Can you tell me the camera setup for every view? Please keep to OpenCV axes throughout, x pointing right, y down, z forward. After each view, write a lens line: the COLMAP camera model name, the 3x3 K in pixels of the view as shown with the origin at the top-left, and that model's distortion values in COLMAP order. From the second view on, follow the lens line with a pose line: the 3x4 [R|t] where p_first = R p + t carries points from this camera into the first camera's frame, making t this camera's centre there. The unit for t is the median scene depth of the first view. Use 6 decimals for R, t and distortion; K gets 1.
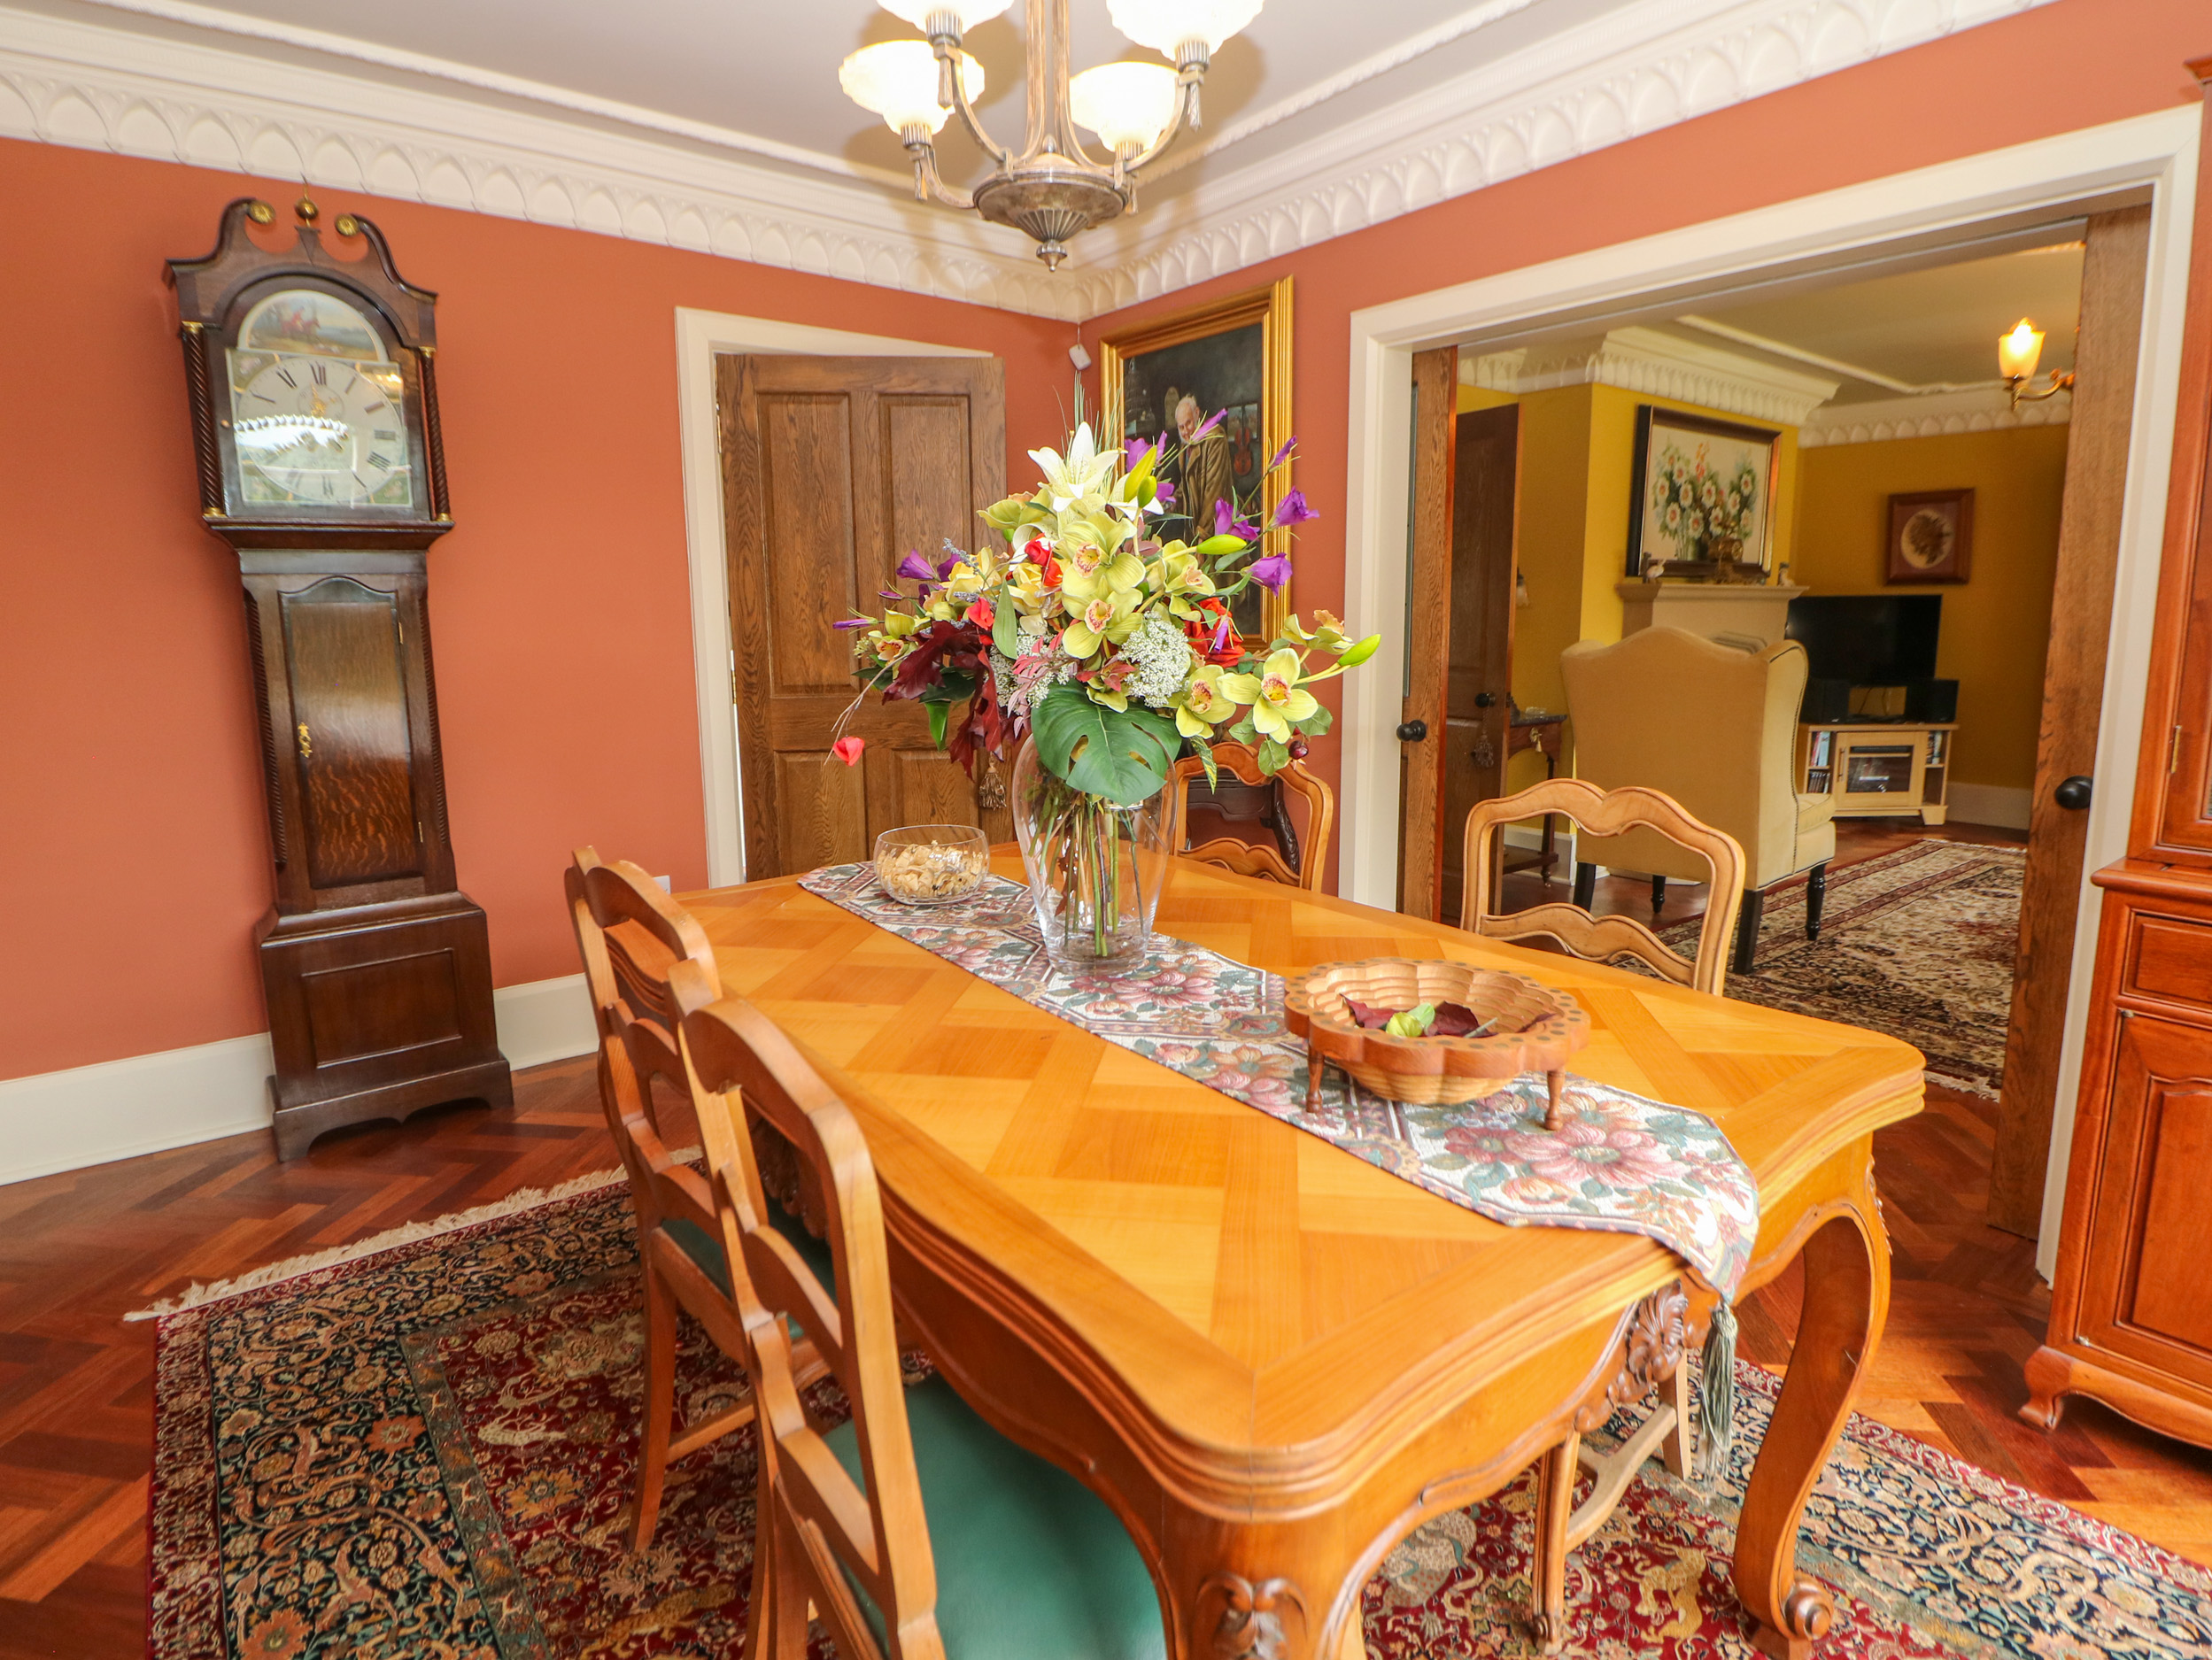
lens RADIAL K [[1170.8, 0, 1114.5], [0, 1170.8, 764.2], [0, 0, 1]] dist [-0.005865, -0.002823]
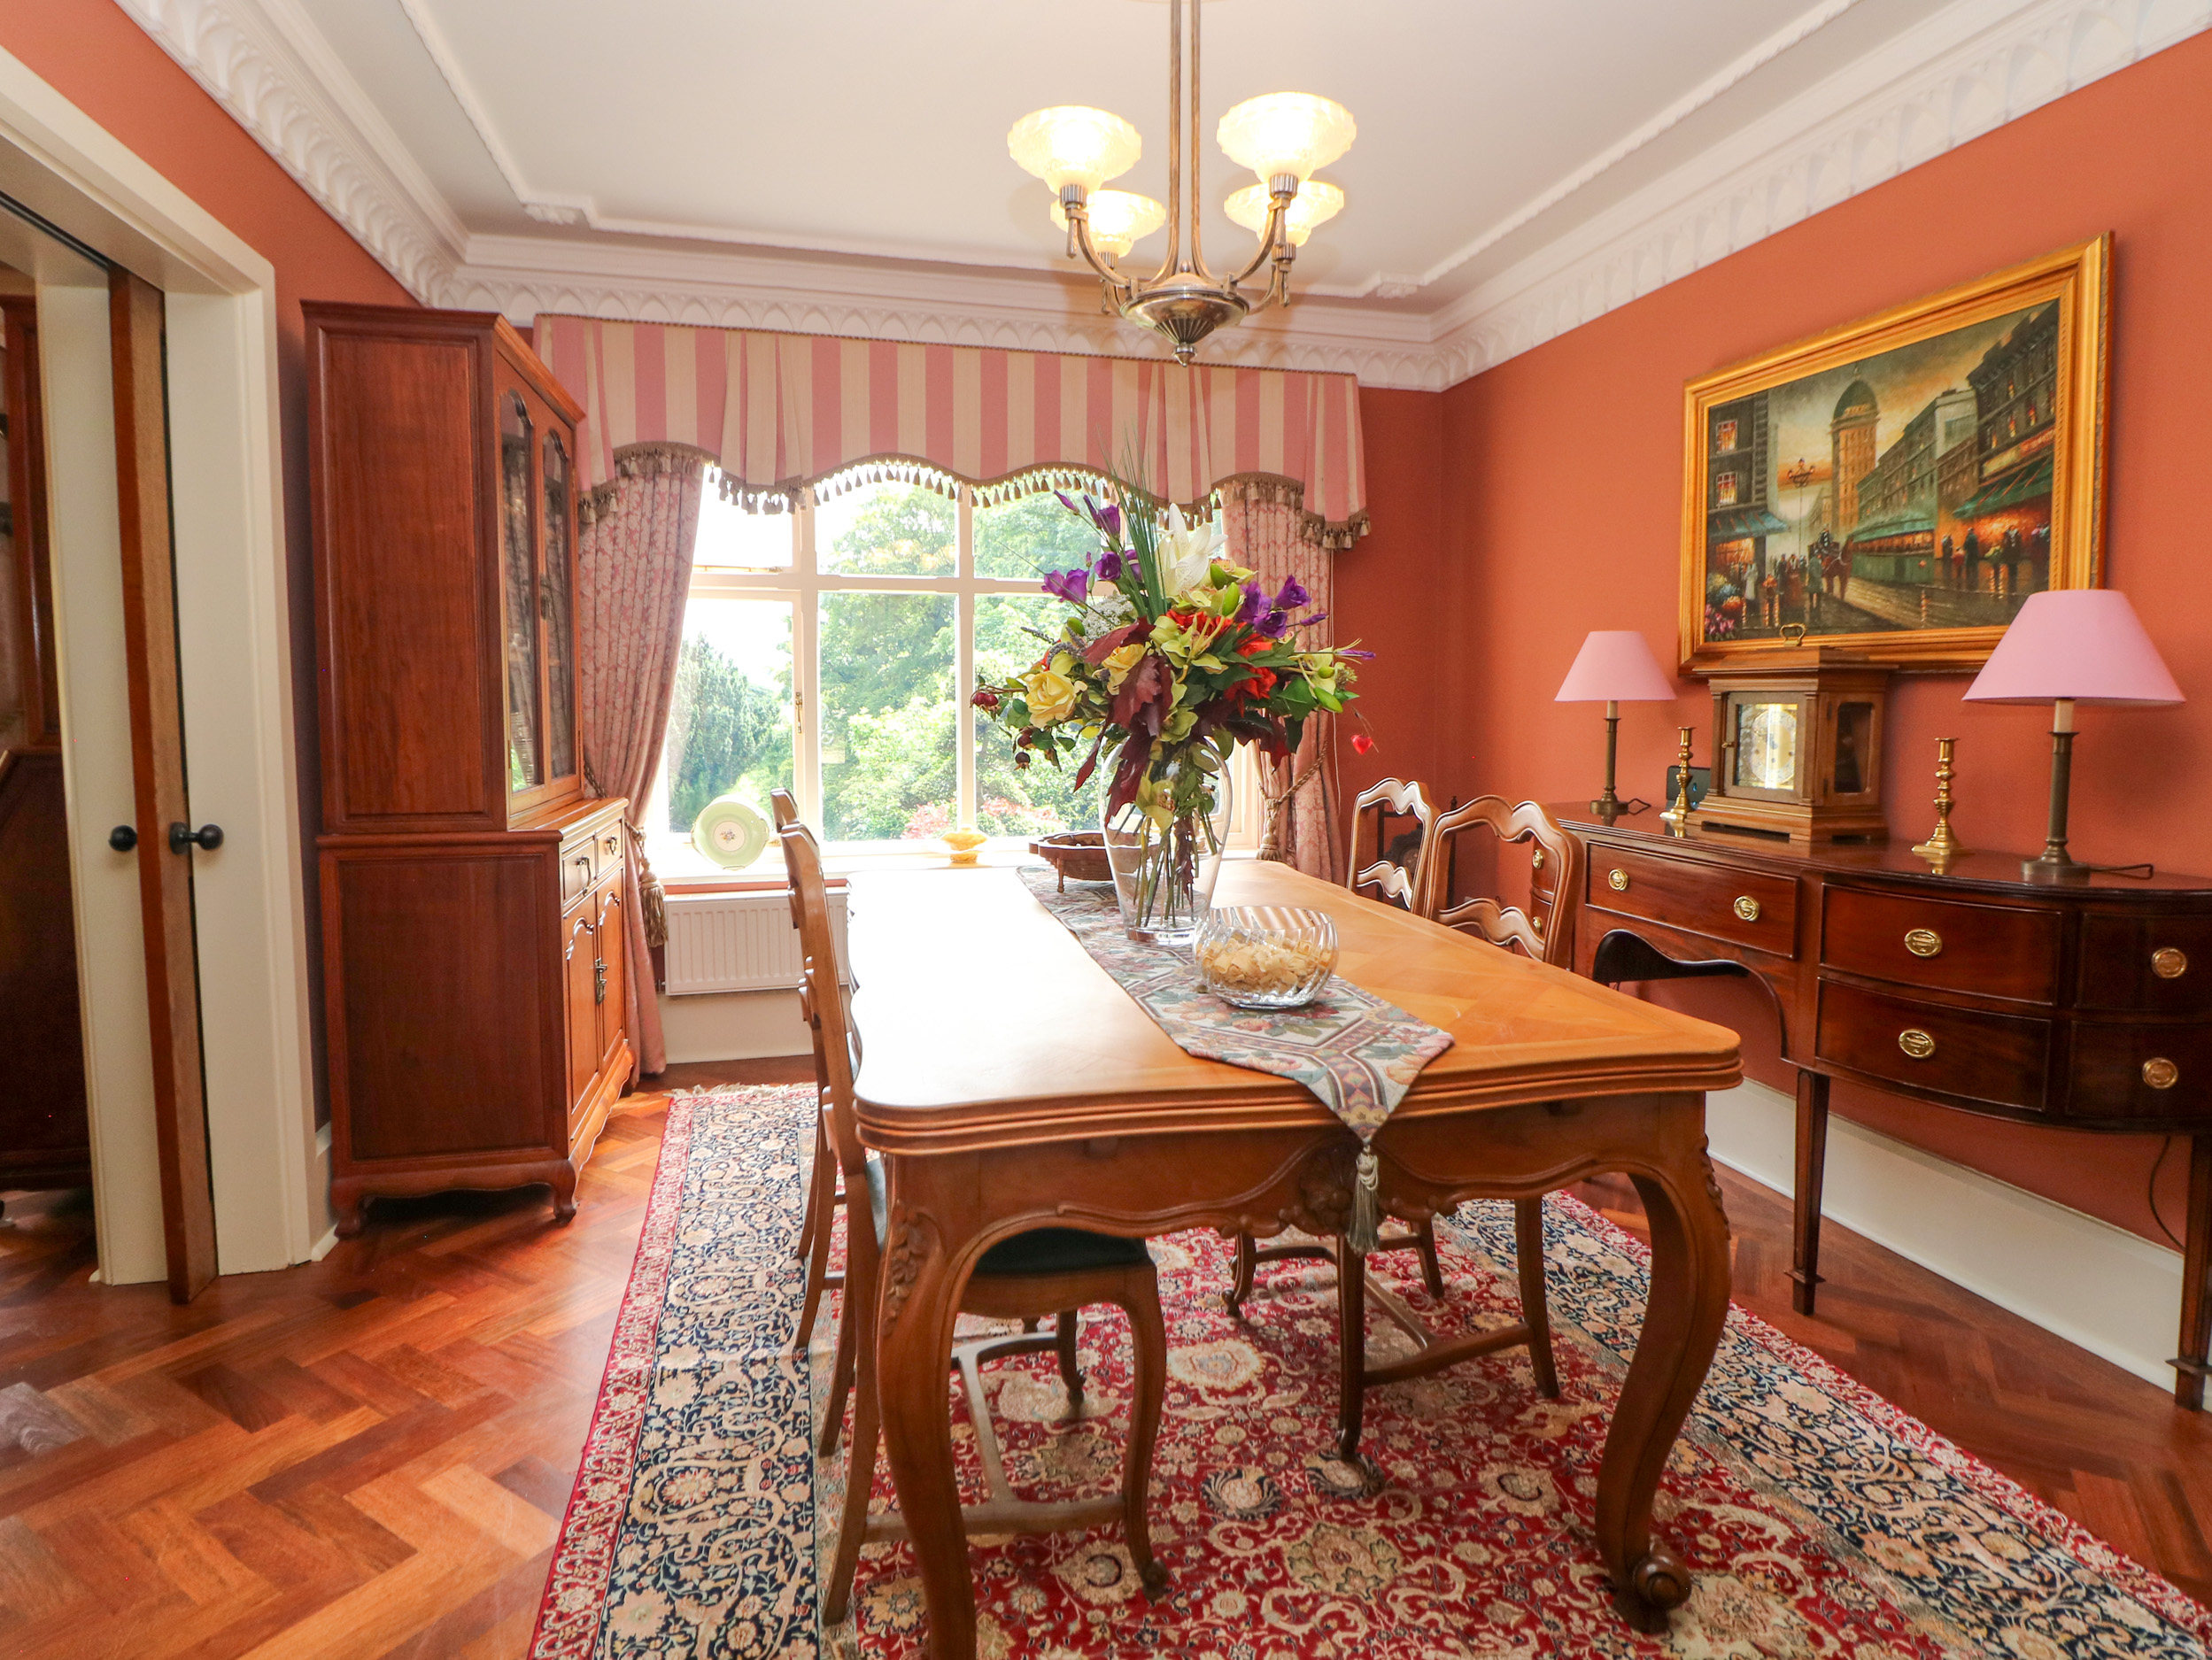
lens RADIAL K [[1170.5, 0, 1108.0], [0, 1170.5, 800.8], [0, 0, 1]] dist [-0.040305, -0.000760]
pose [[-0.913889, -0.034996, 0.404454, -0.113457], [0.055666, 0.976065, 0.210236, -0.054194], [-0.402130, 0.214646, -0.890066, 0.532642]]
